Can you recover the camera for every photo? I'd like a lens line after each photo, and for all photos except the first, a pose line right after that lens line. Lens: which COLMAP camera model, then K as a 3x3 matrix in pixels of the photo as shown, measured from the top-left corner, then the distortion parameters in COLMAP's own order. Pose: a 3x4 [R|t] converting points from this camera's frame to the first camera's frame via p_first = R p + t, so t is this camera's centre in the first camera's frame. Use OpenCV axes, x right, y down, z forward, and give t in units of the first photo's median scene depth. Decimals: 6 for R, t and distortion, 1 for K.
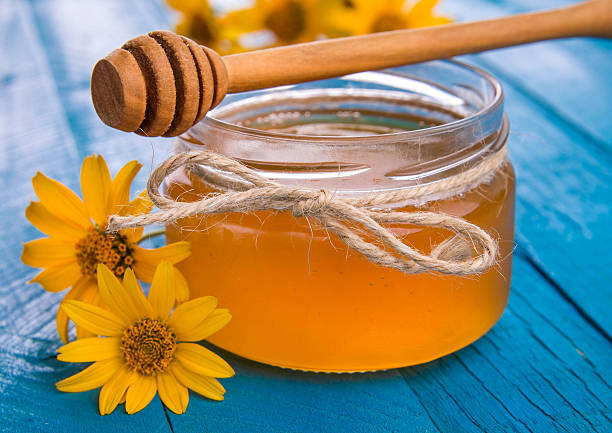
lens RADIAL K [[2051.7, 0, 256.9], [0, 2051.7, 216.5], [0, 0, 1]] dist [0.078981, -0.221303]
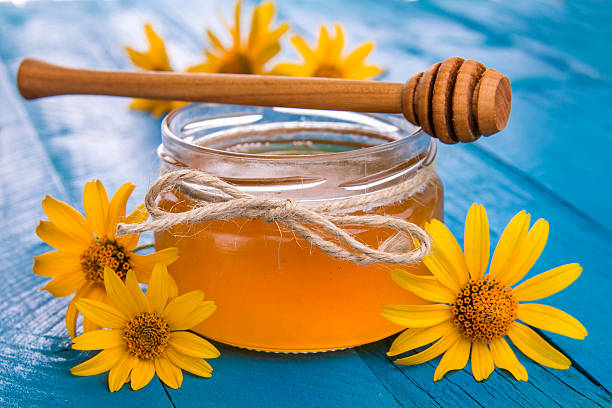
lens RADIAL K [[2356.2, 0, 306.0], [0, 2356.2, 204.0], [0, 0, 1]] dist [0.324873, 0.133157]
pose [[0.996312, -0.030099, 0.080356, -0.069113], [0.034810, 0.997716, -0.057881, 0.069920], [-0.078431, 0.060465, 0.995084, -0.390402]]
